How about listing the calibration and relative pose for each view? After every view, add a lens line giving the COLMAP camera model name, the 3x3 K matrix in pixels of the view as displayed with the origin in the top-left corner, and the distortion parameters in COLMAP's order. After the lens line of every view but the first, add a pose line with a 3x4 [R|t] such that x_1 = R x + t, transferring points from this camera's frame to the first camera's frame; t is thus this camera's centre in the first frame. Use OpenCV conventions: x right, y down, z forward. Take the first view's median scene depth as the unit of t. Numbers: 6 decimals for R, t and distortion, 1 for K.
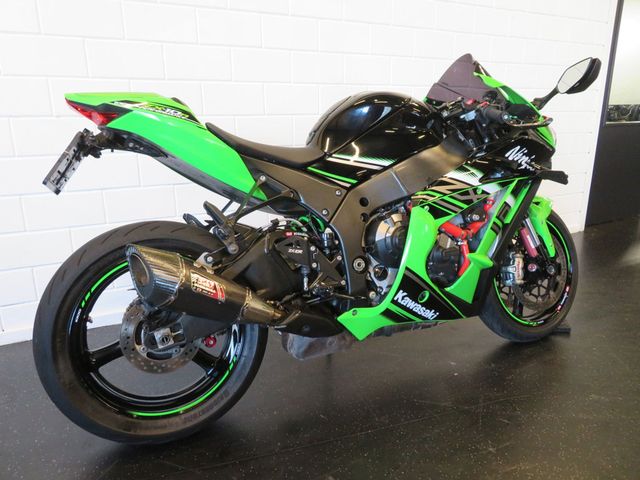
lens RADIAL K [[460.5, 0, 322.3], [0, 460.5, 241.7], [0, 0, 1]] dist [-0.002493, 0.003498]
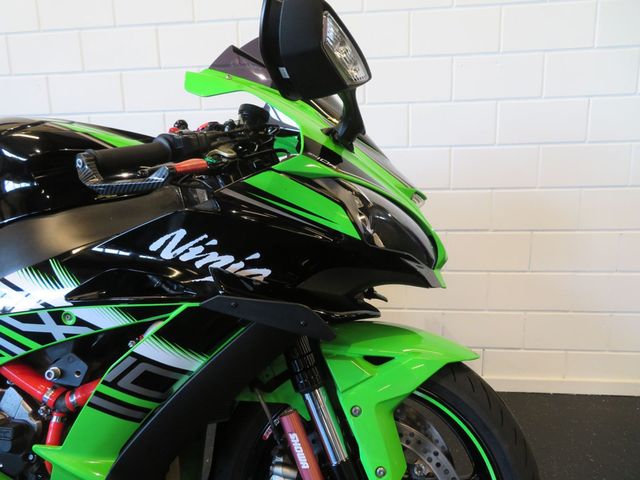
lens RADIAL K [[460.5, 0, 322.3], [0, 460.5, 241.7], [0, 0, 1]] dist [-0.002493, 0.003498]
pose [[0.817682, 0.108152, -0.565419, 0.859795], [-0.145790, 0.989079, -0.021646, -0.228890], [0.556903, 0.100132, 0.824520, 0.804267]]
